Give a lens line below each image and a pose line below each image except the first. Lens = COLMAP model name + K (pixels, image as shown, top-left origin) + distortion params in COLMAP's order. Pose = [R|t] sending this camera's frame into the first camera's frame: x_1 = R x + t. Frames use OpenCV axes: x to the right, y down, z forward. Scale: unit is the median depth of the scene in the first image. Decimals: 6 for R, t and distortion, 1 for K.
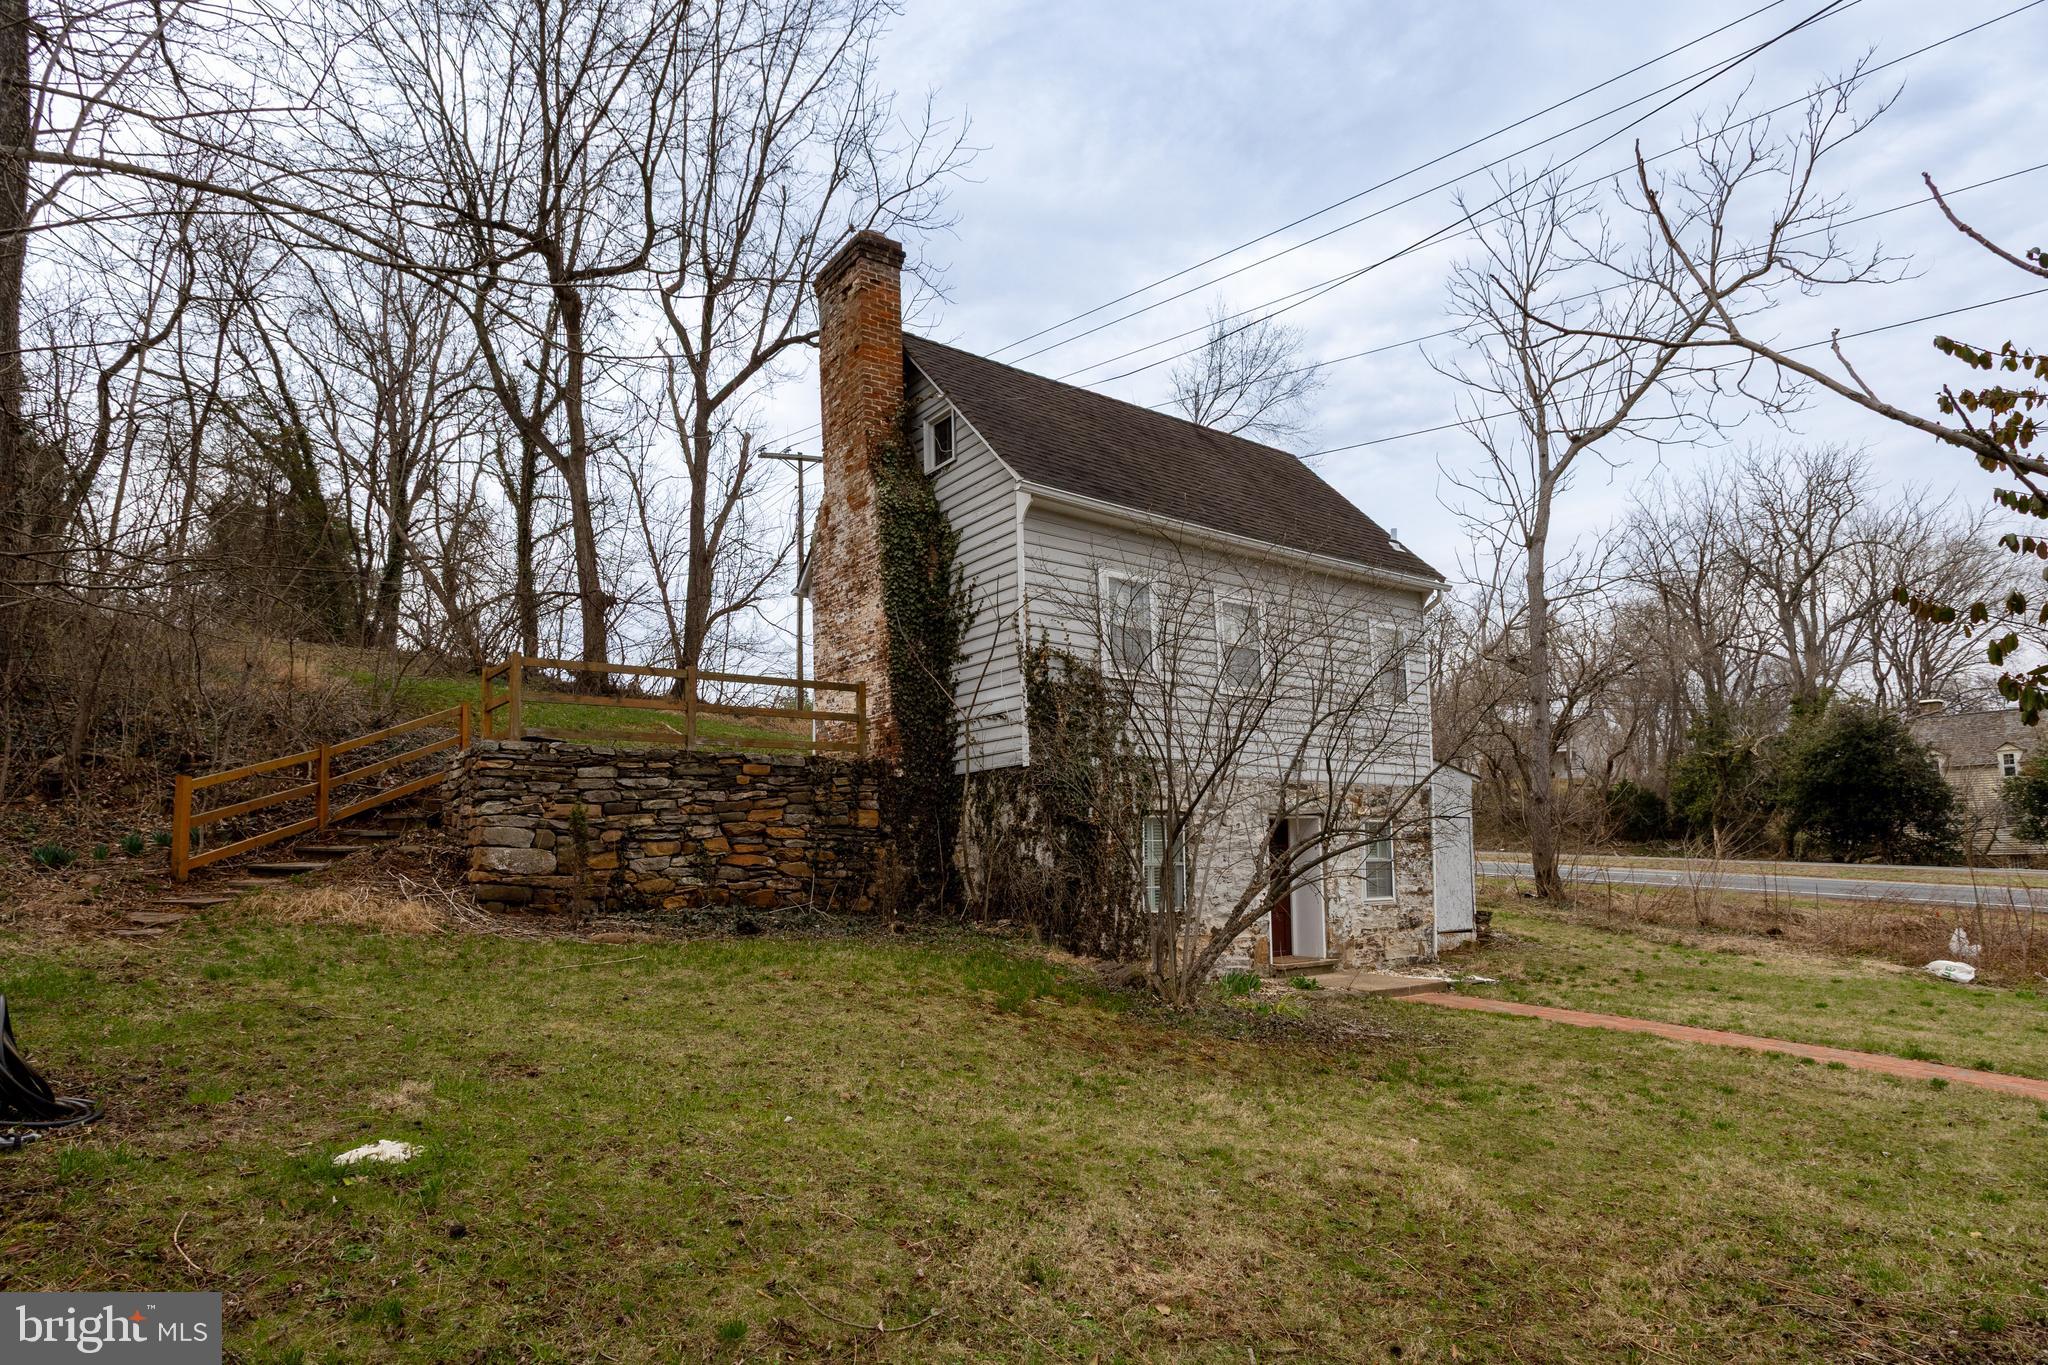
lens RADIAL K [[1126.1, 0, 985.0], [0, 1126.1, 779.2], [0, 0, 1]] dist [-0.036488, 0.000112]
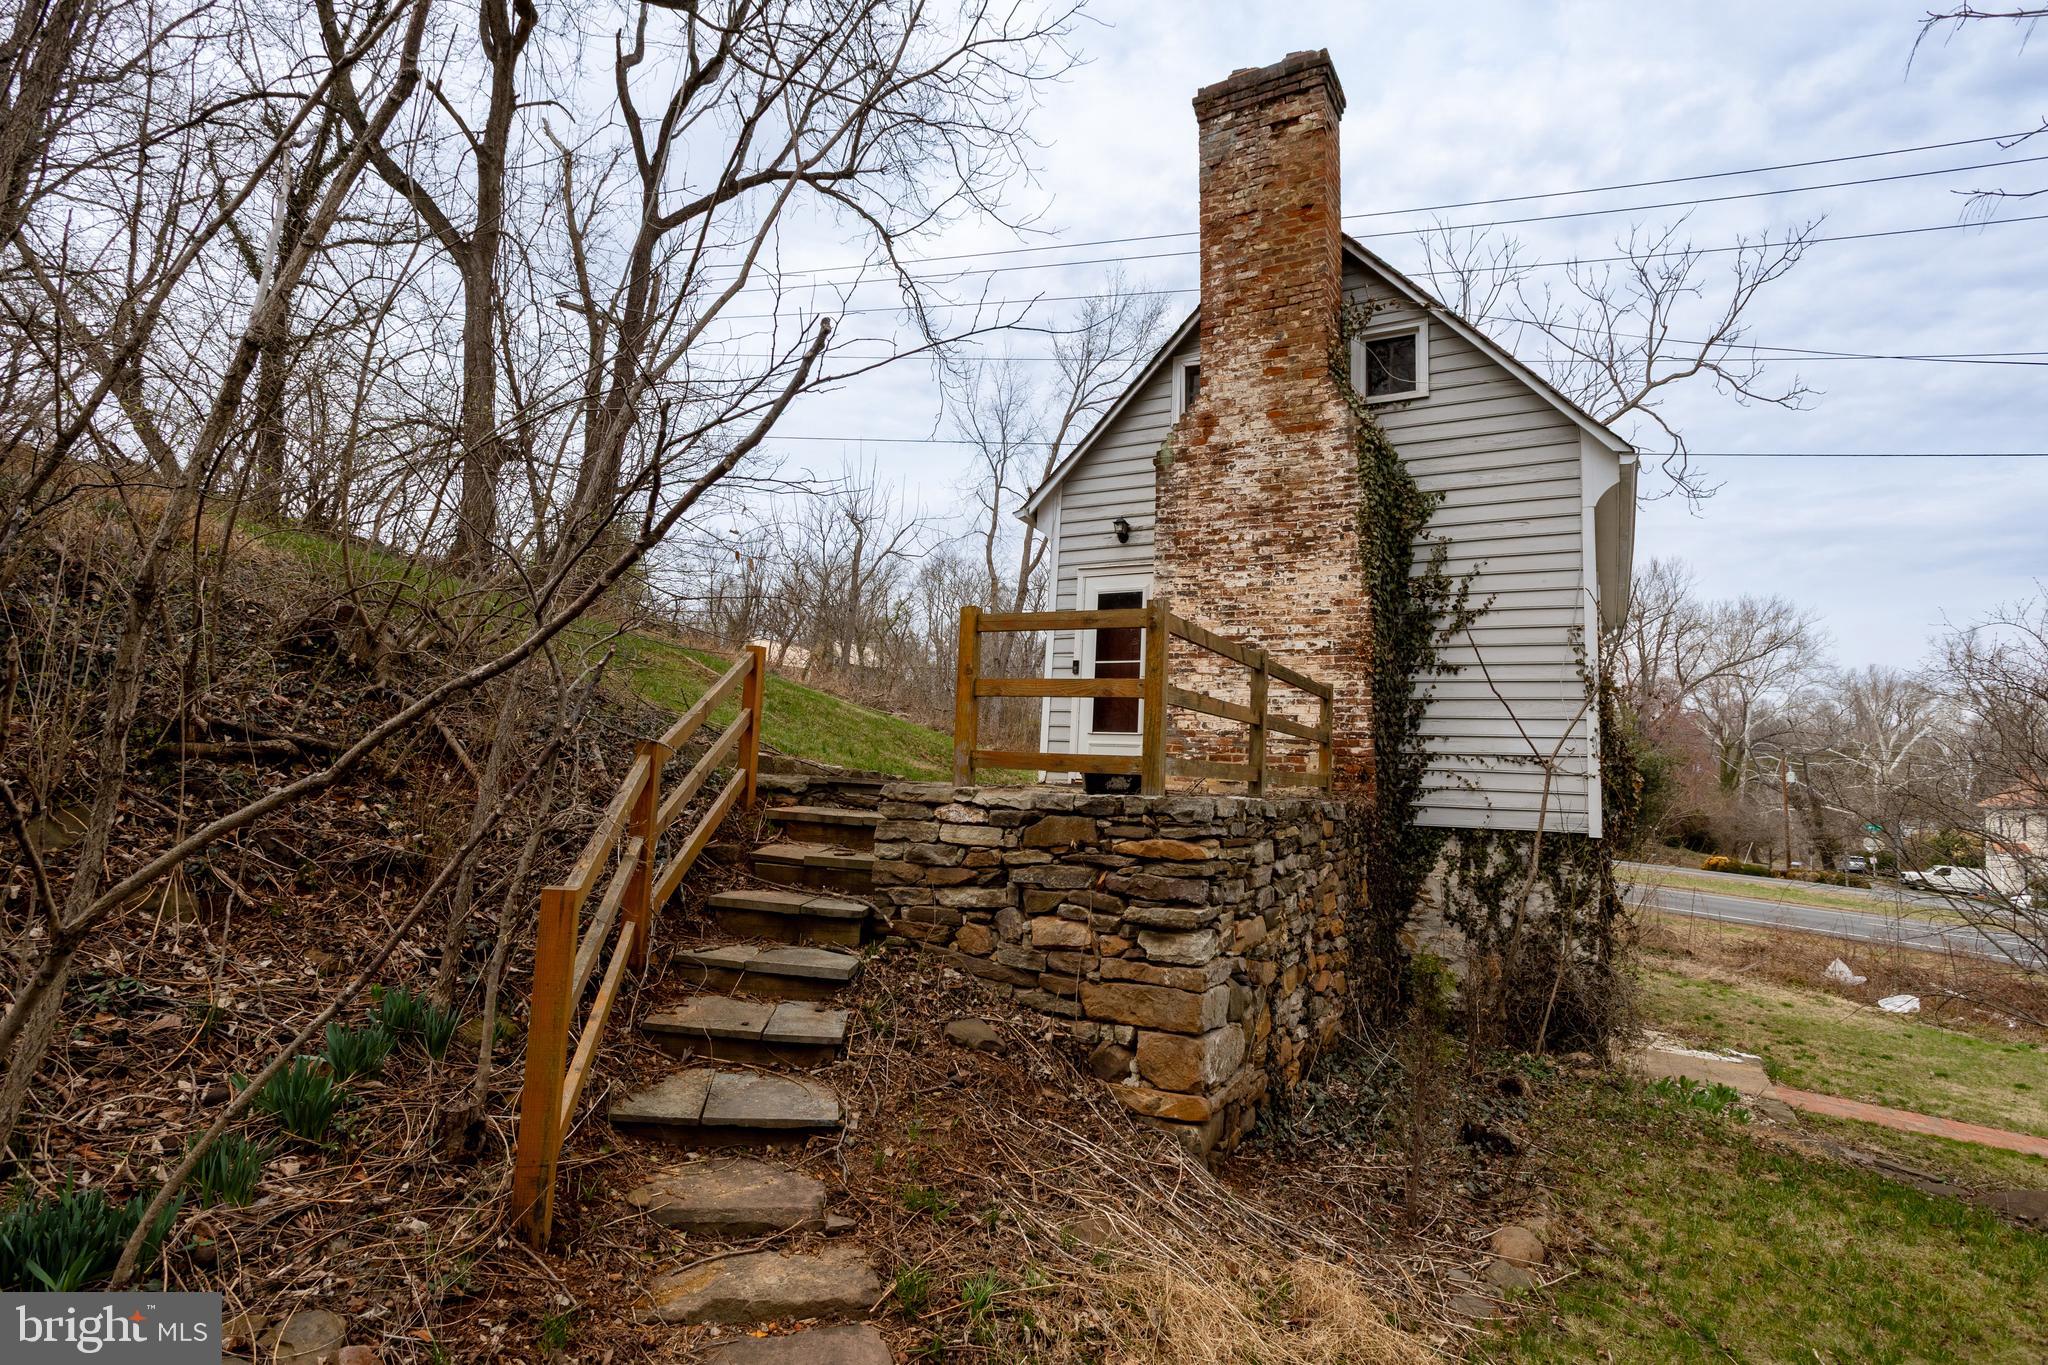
lens RADIAL K [[1027.0, 0, 999.5], [0, 1027.0, 679.0], [0, 0, 1]] dist [-0.054459, 0.041921]
pose [[0.902806, 0.105519, 0.416902, -0.558008], [-0.098787, 0.994392, -0.037758, -0.047214], [-0.418548, -0.007096, 0.908167, 0.524329]]
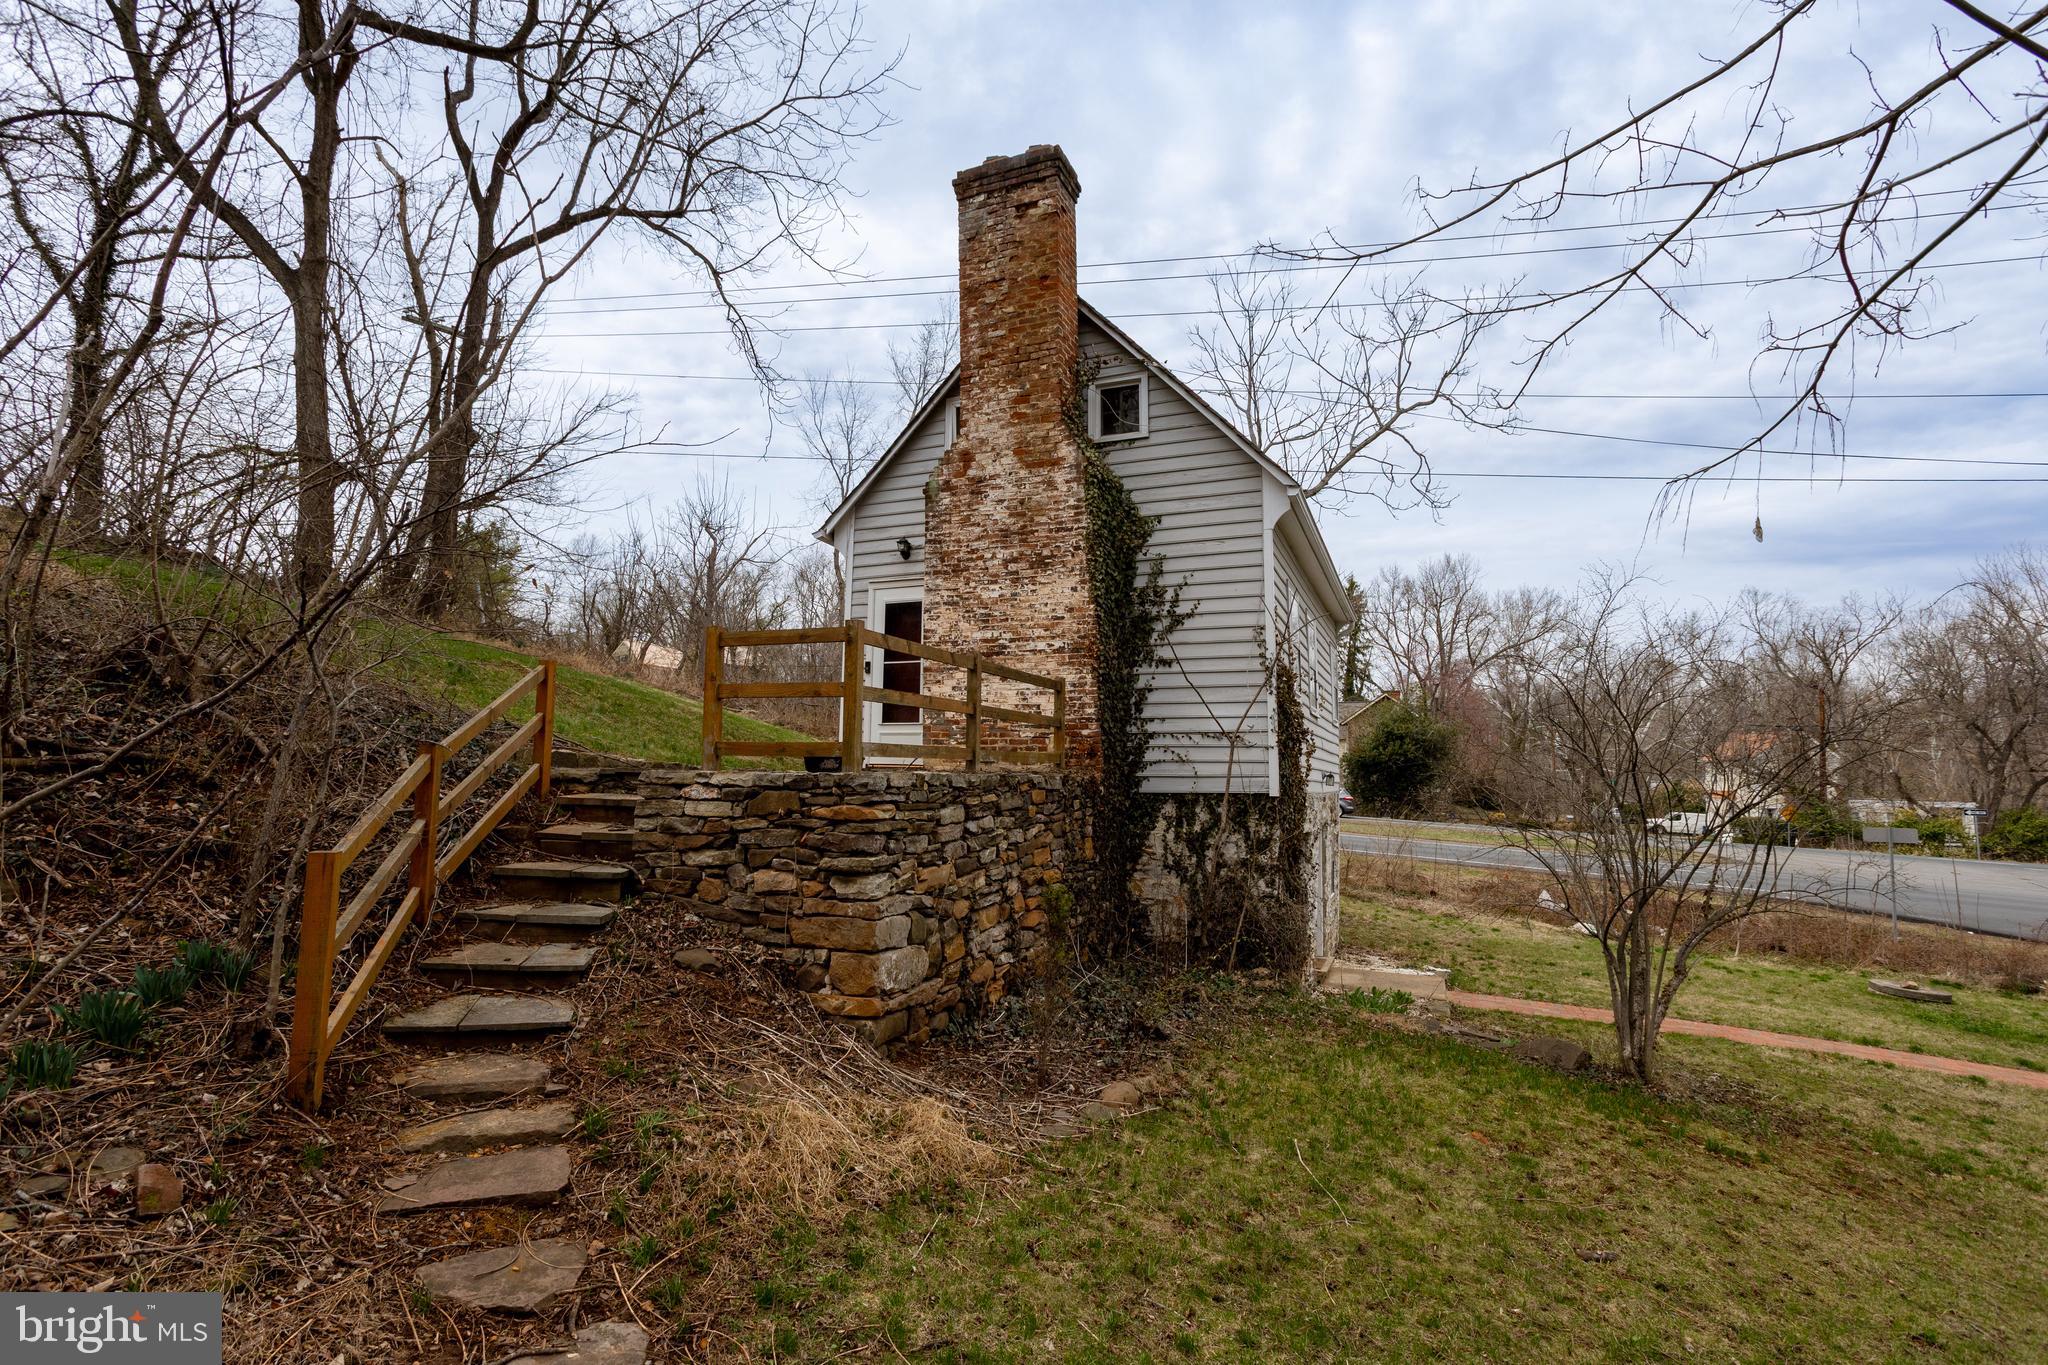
lens RADIAL K [[978.0, 0, 1008.7], [0, 978.0, 679.4], [0, 0, 1]] dist [-0.052867, 0.039259]
pose [[0.842698, 0.080461, 0.532341, -0.532586], [-0.069247, 0.996755, -0.041037, -0.054273], [-0.533915, -0.002281, 0.845535, 0.416094]]
